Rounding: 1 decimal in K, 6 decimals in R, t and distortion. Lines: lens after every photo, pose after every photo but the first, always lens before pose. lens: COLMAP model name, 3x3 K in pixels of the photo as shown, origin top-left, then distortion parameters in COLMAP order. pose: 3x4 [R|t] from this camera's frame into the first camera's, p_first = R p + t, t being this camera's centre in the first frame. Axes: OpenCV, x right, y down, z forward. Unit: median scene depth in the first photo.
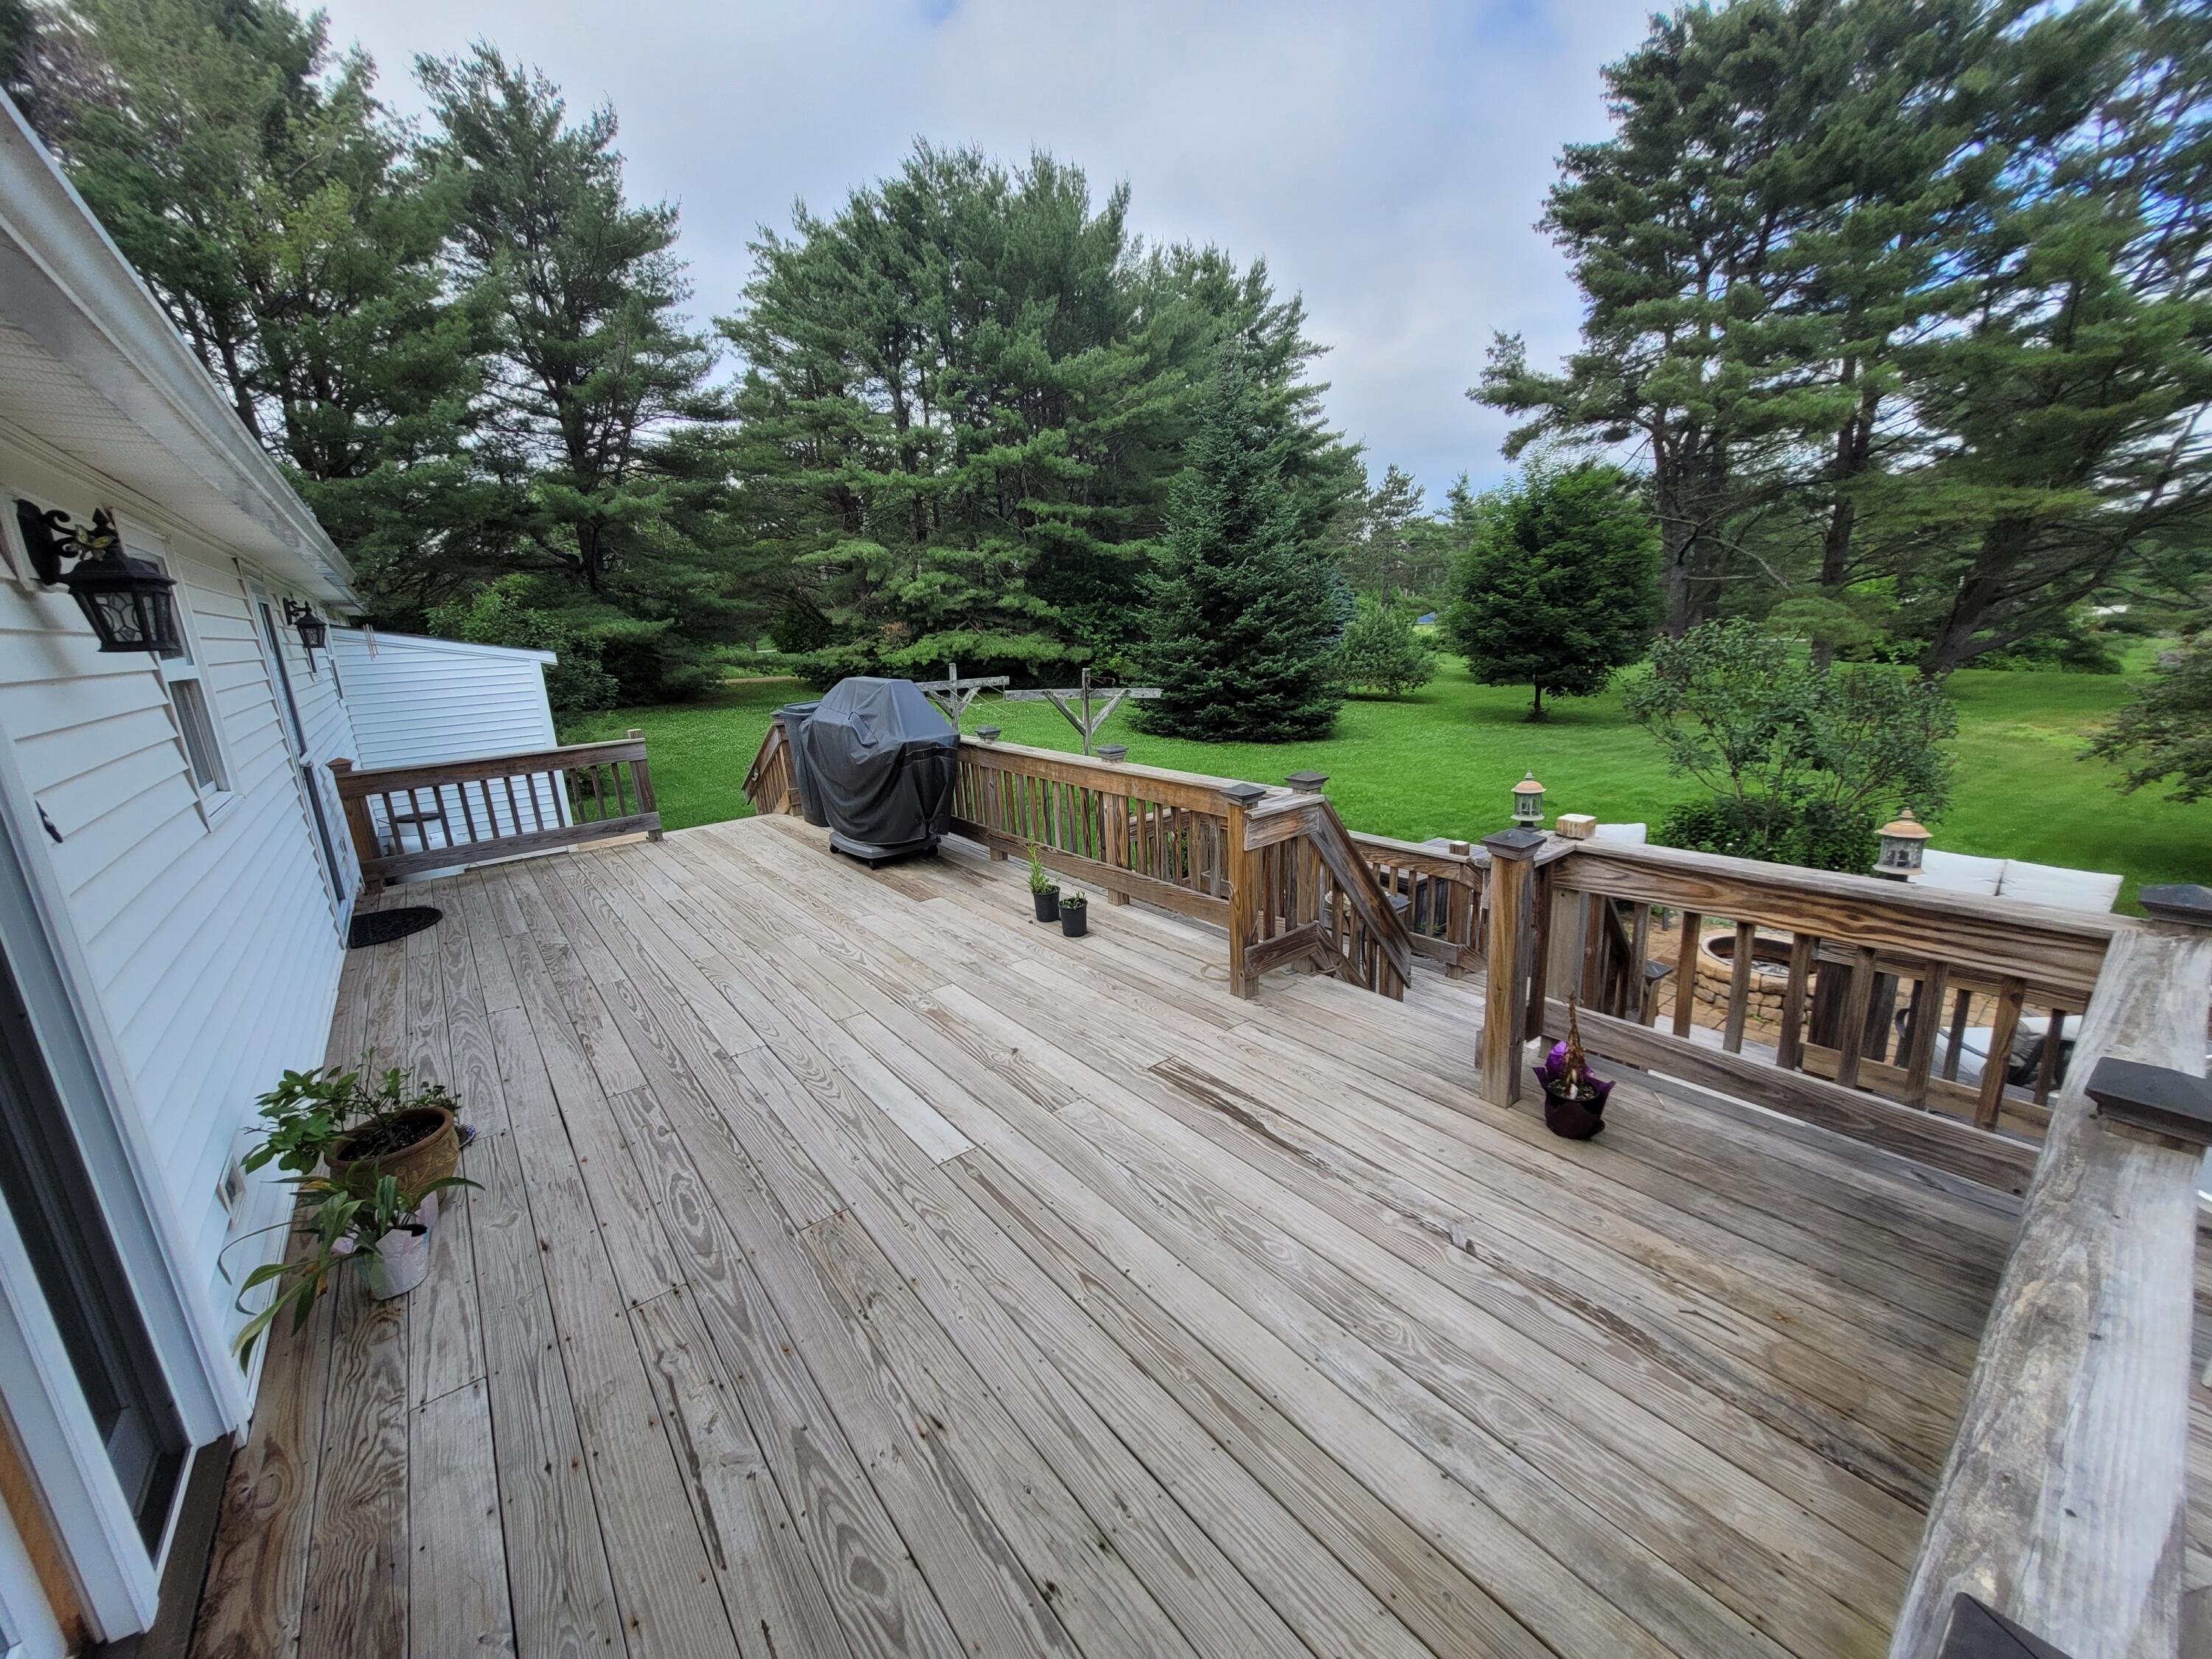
lens RADIAL K [[861.2, 0, 1111.9], [0, 861.2, 826.9], [0, 0, 1]] dist [0.002642, -0.001663]
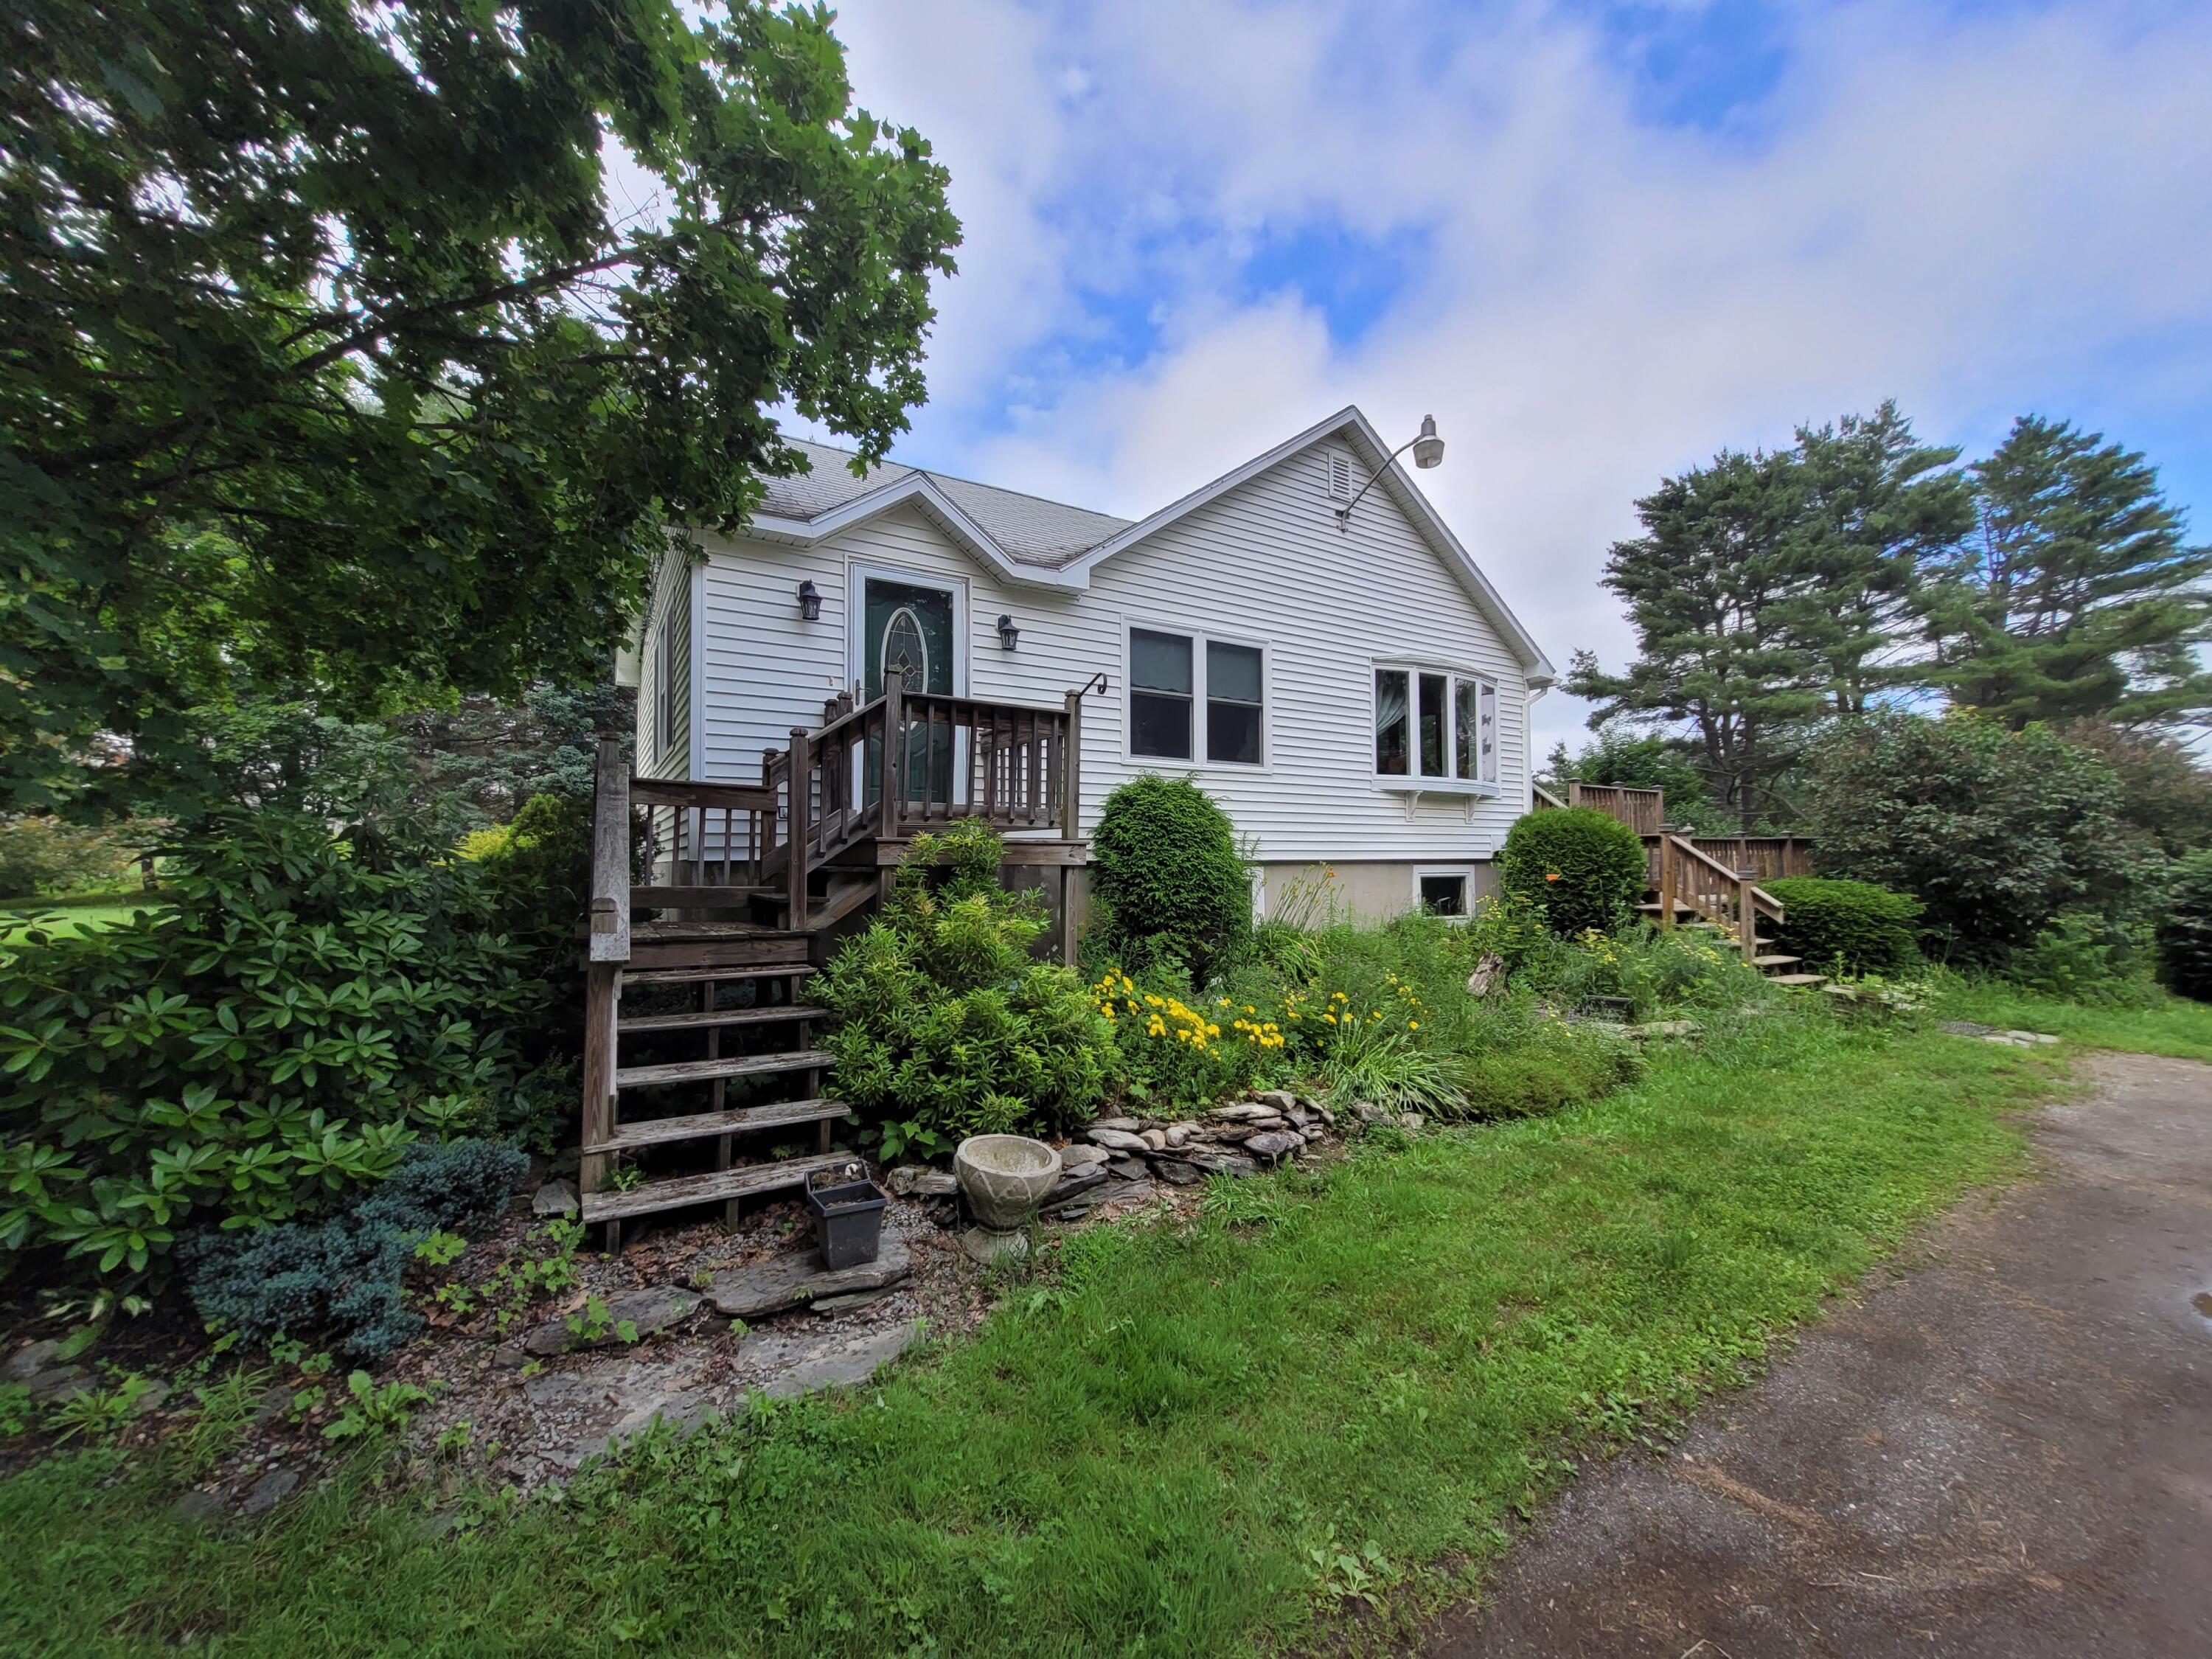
lens RADIAL K [[861.2, 0, 1098.5], [0, 861.2, 833.1], [0, 0, 1]] dist [0.002642, -0.001663]
pose [[0.990917, 0.041392, -0.127949, -0.163840], [-0.074301, 0.961556, -0.264365, 0.180797], [0.112088, 0.271470, 0.955898, -0.422144]]
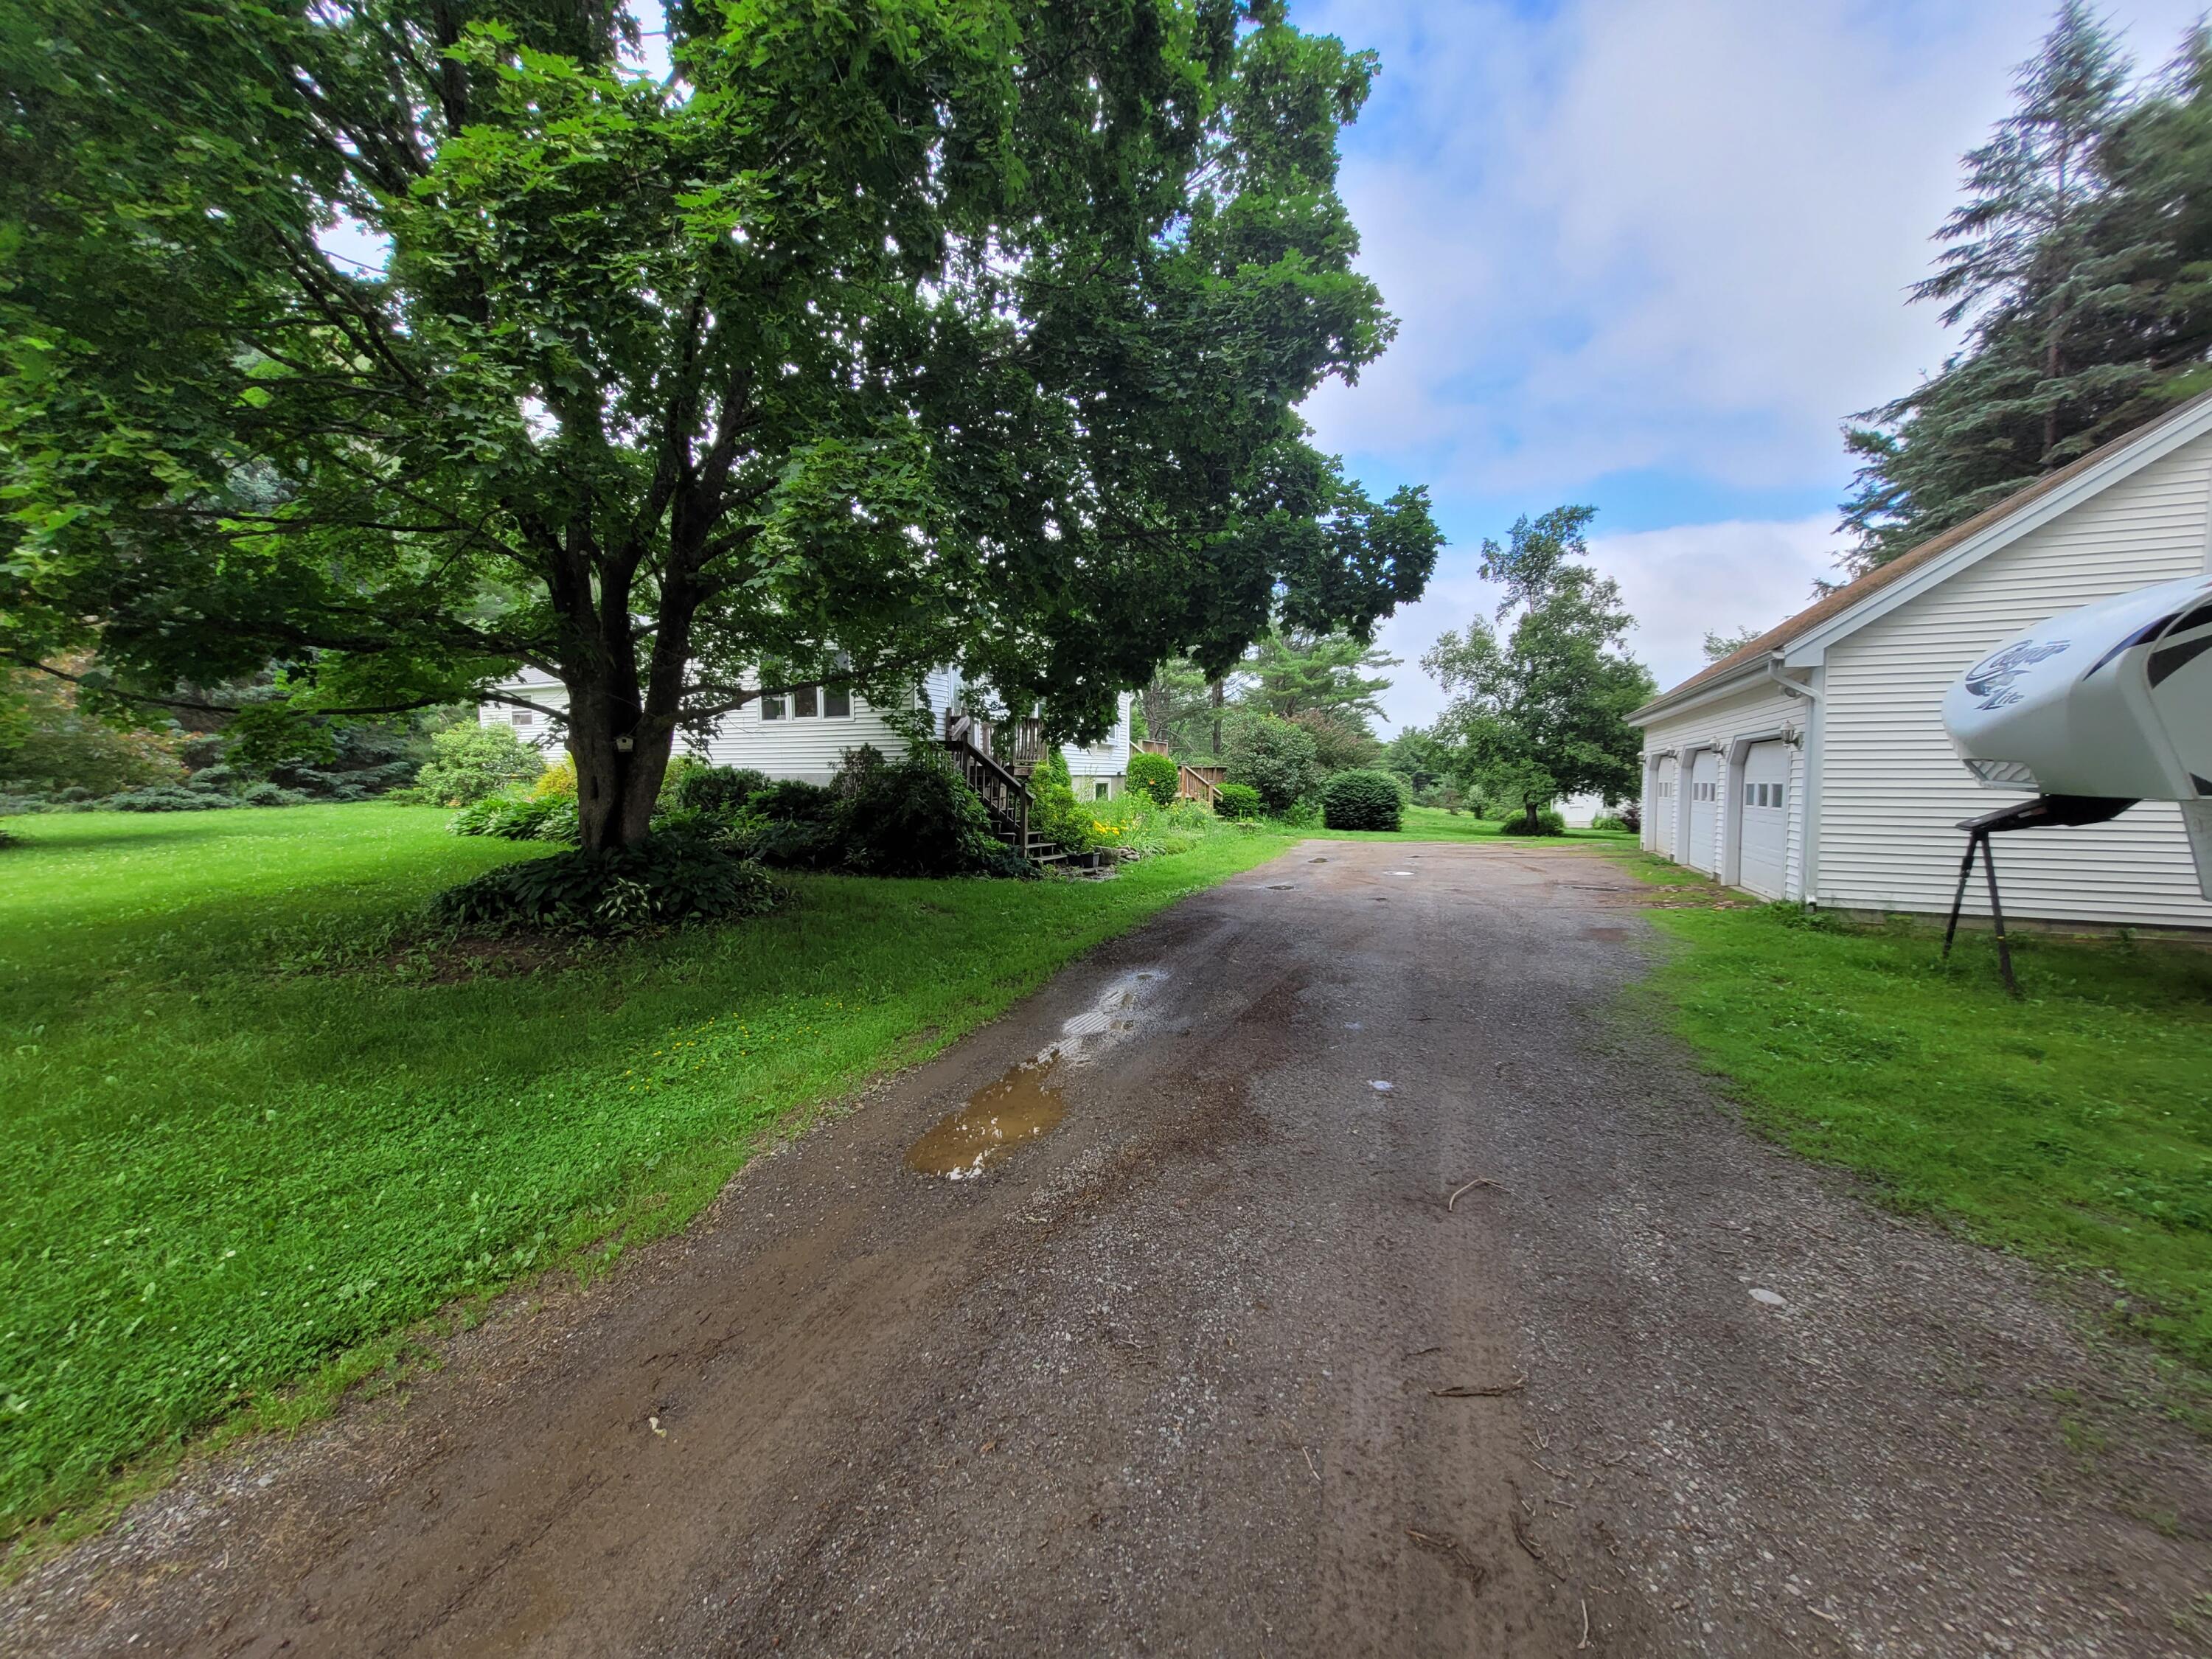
lens RADIAL K [[861.2, 0, 1105.4], [0, 861.2, 830.2], [0, 0, 1]] dist [0.002642, -0.001663]
pose [[0.884429, 0.024397, 0.466036, -1.182414], [0.062832, 0.983315, -0.170717, 0.518766], [-0.462425, 0.180269, 0.868139, -1.609323]]
